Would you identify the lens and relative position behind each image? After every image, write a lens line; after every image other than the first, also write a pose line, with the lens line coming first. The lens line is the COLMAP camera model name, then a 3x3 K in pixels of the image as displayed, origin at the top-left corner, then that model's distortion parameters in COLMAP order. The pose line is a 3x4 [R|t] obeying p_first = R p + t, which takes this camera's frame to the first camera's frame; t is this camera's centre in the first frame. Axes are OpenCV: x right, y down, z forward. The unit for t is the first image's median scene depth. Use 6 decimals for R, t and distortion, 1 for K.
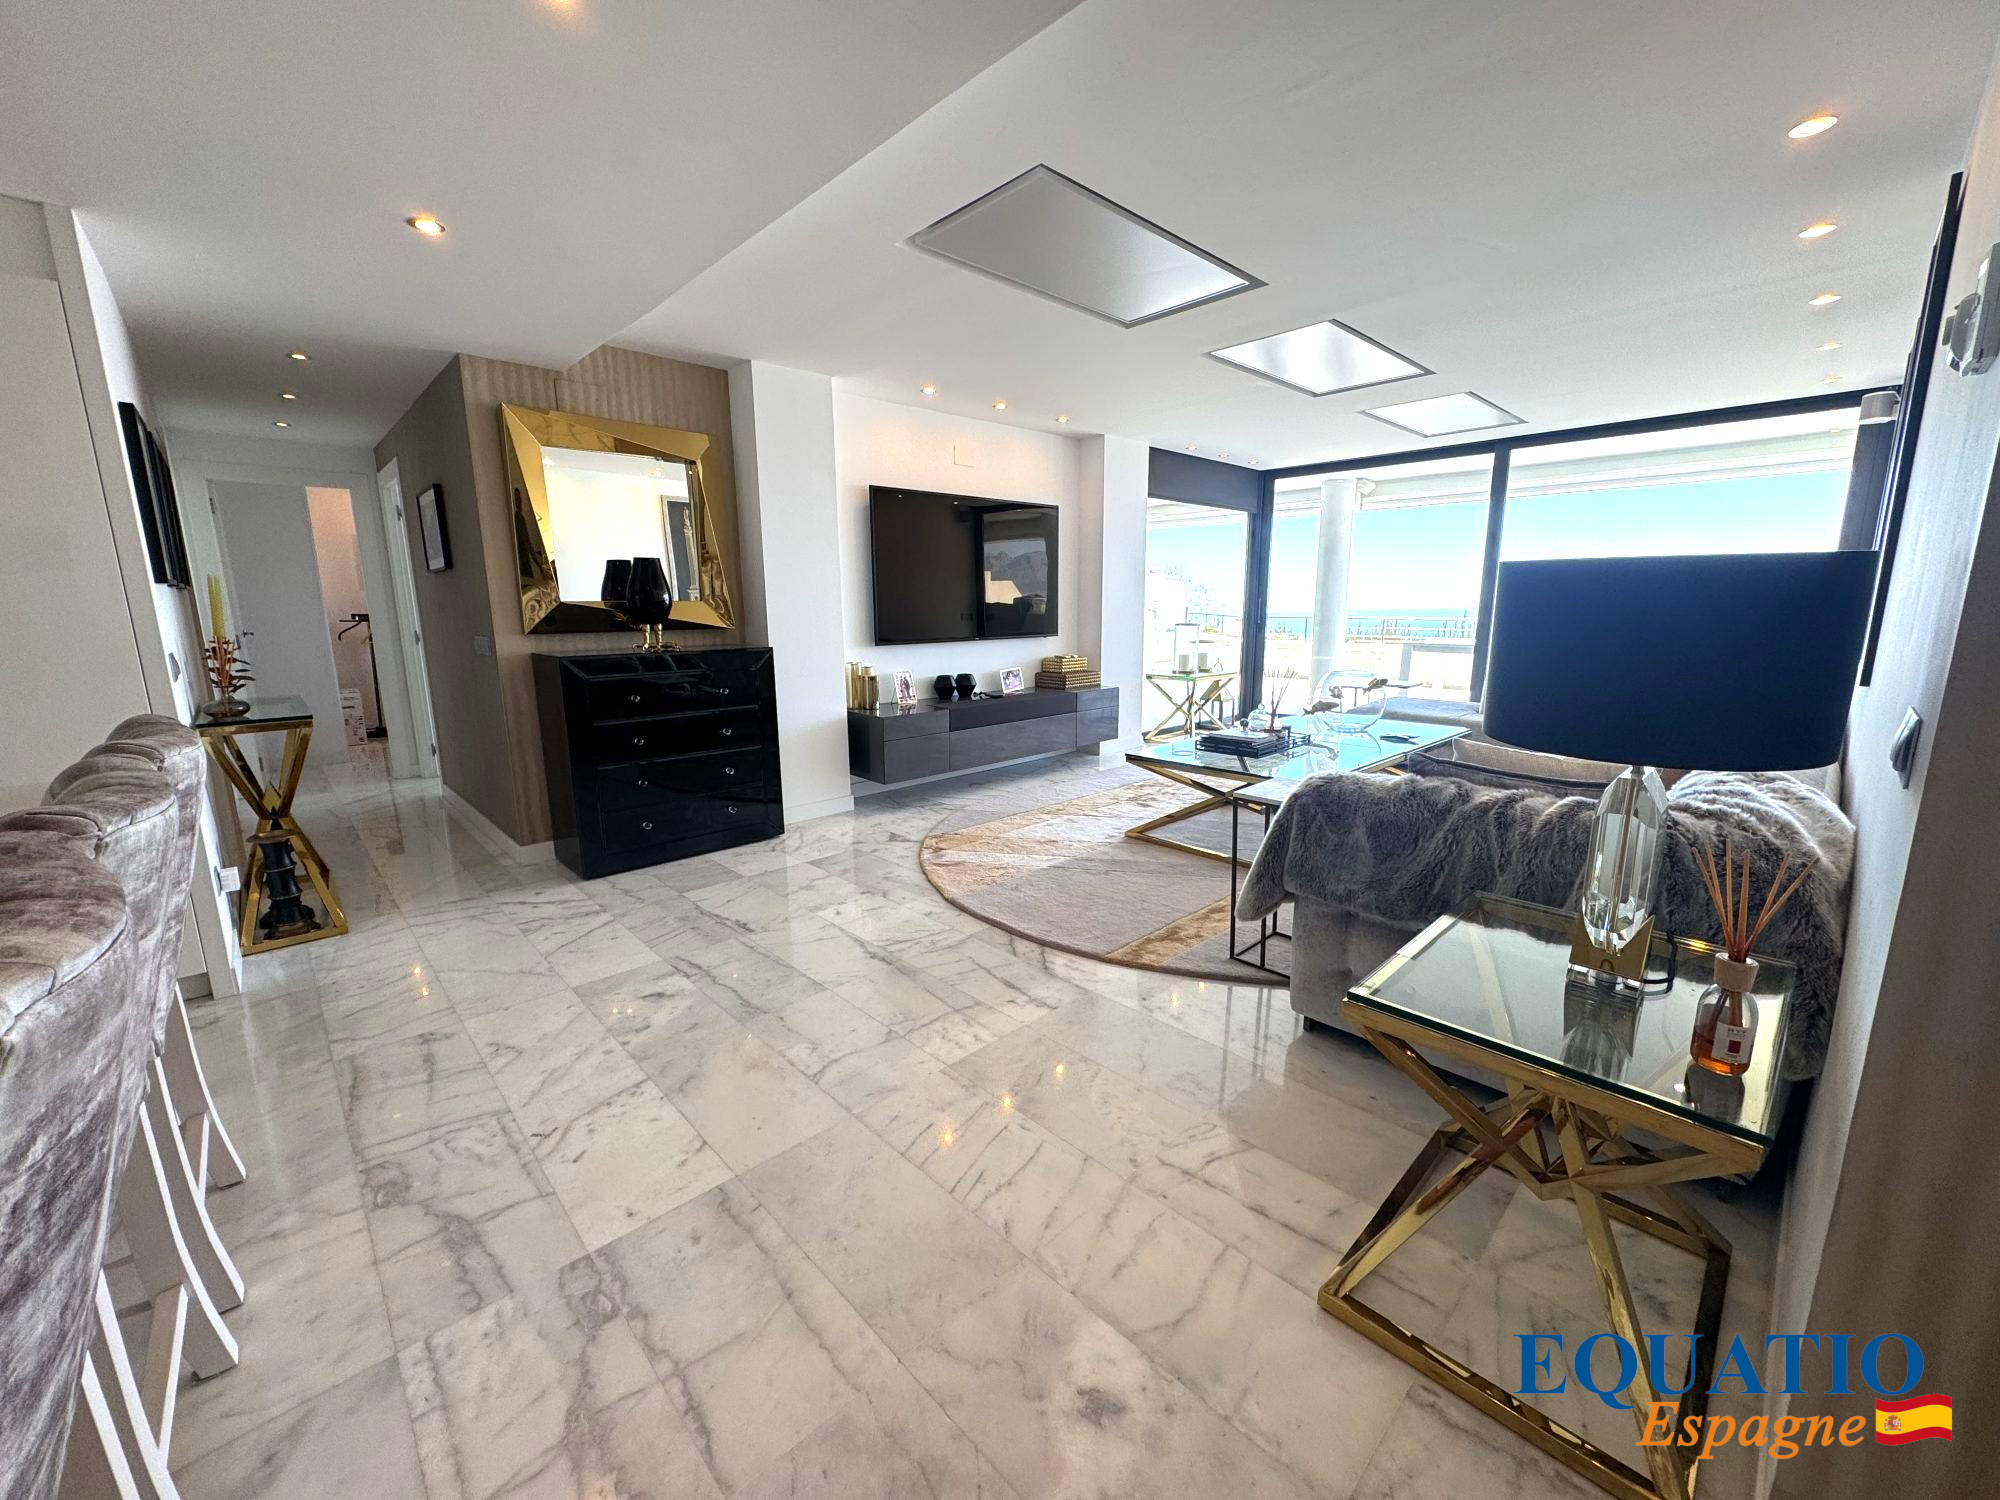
lens RADIAL K [[790.2, 0, 997.3], [0, 790.2, 745.4], [0, 0, 1]] dist [-0.001961, -0.000531]
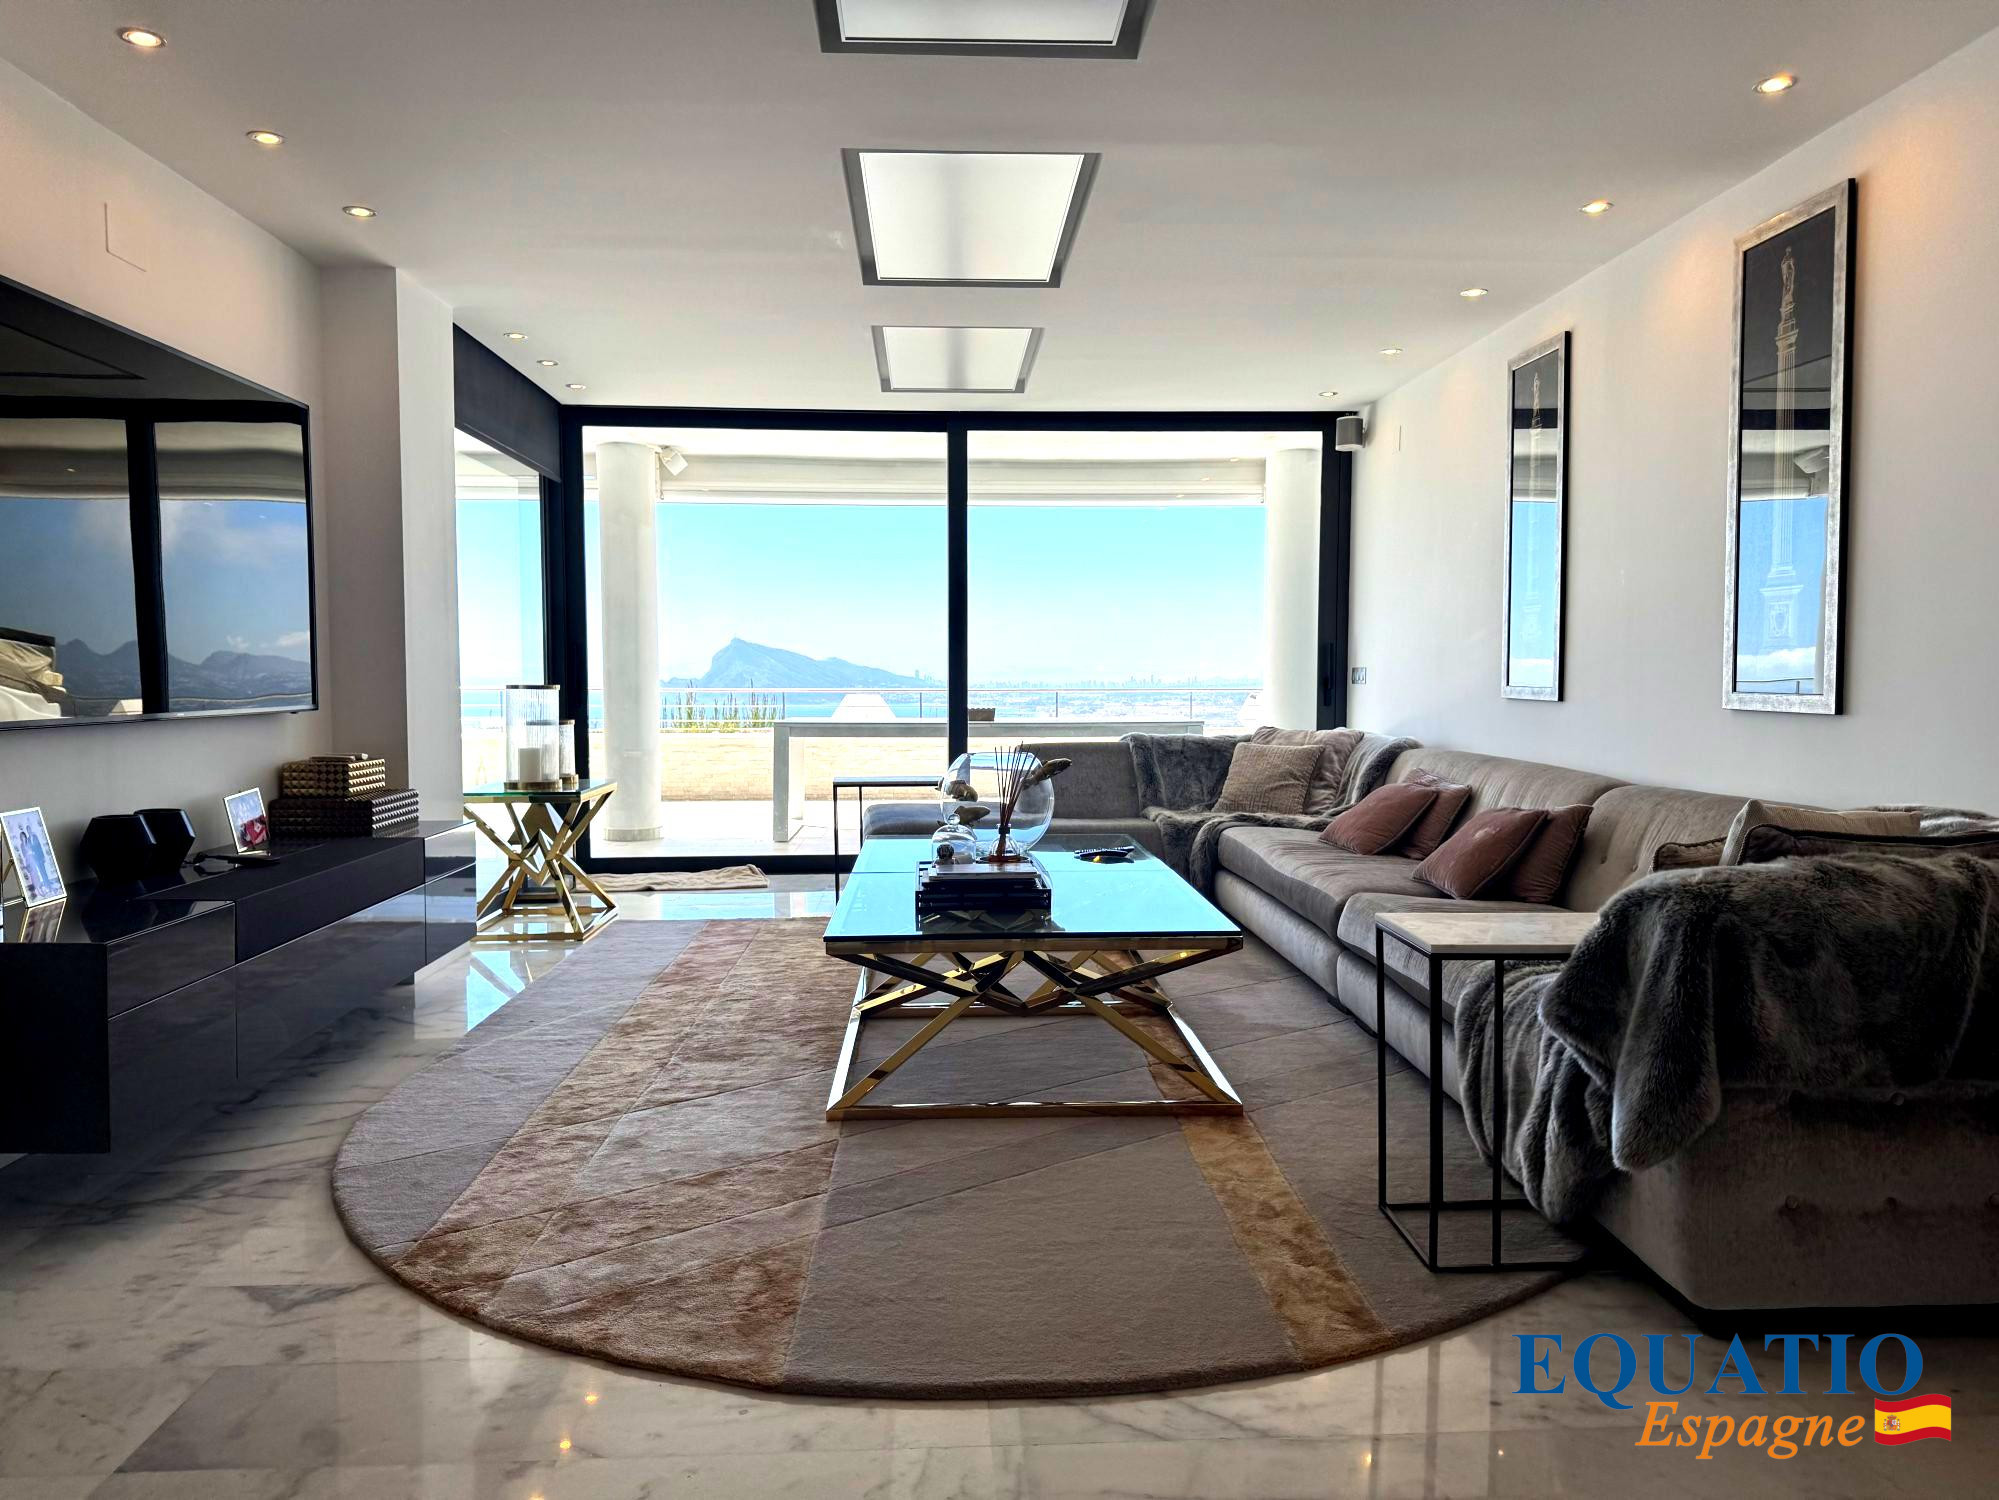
lens RADIAL K [[1397.5, 0, 999.5], [0, 1397.5, 750.0], [0, 0, 1]] dist [0.080332, -0.098507]
pose [[0.650597, -0.034288, 0.758648, -0.429608], [0.131596, 0.988958, -0.068157, -0.032356], [-0.747934, 0.144178, 0.647925, 0.412798]]
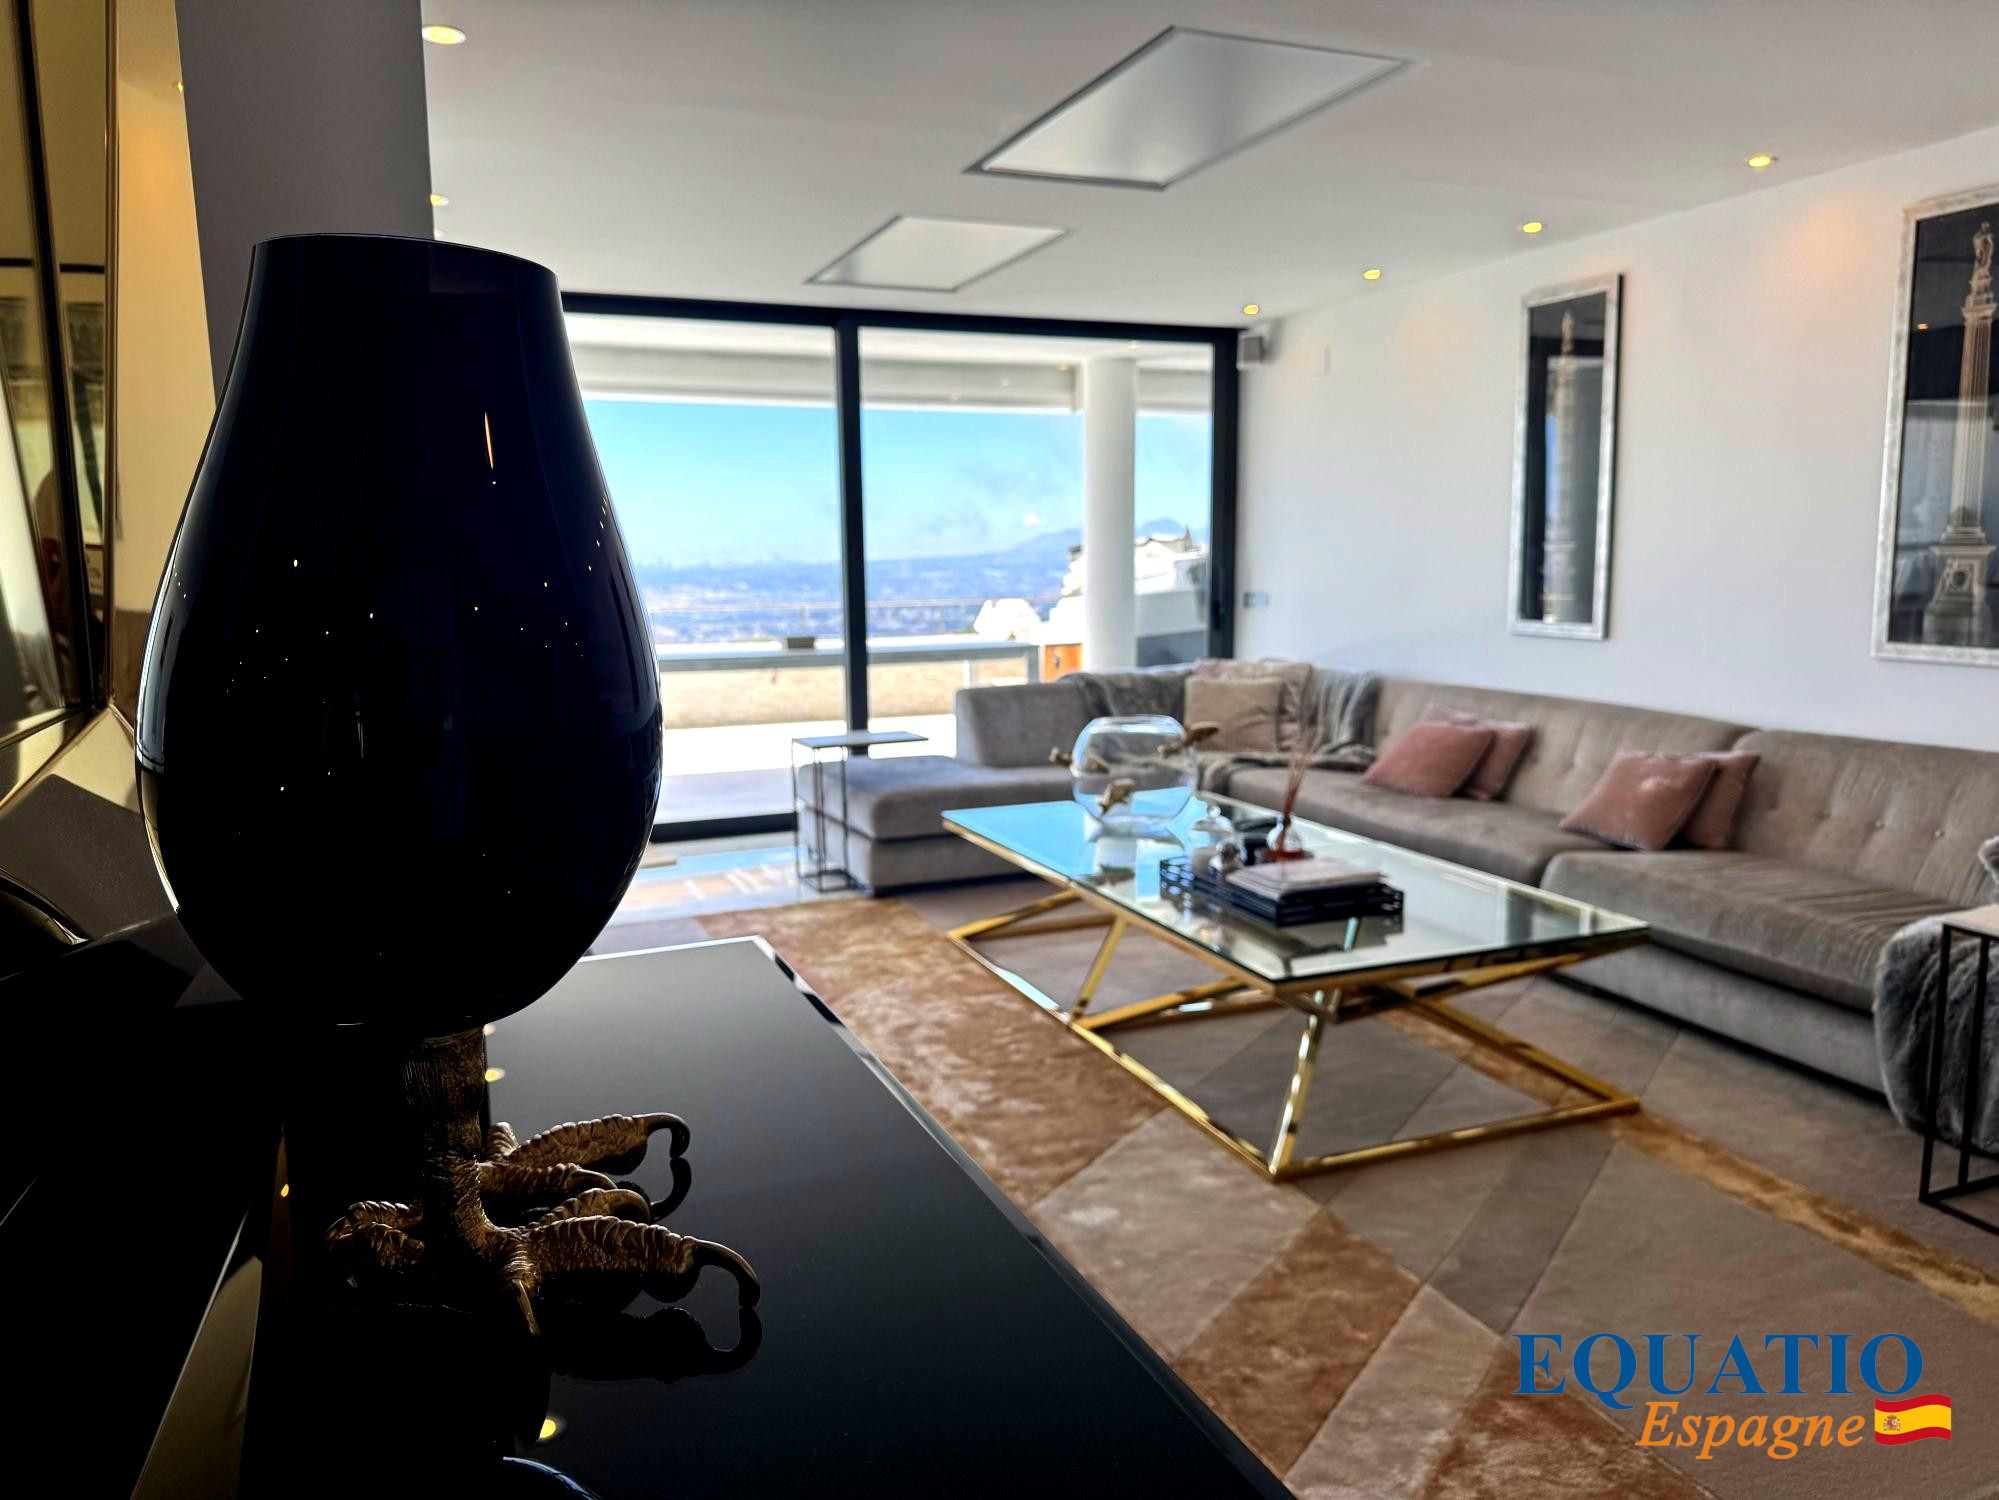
lens RADIAL K [[1429.1, 0, 1006.9], [0, 1429.1, 746.0], [0, 0, 1]] dist [0.021792, -0.029496]
pose [[0.361586, -0.118103, 0.924828, -0.587303], [0.173442, 0.983150, 0.057739, -0.184602], [-0.916064, 0.139526, 0.375977, 0.916533]]
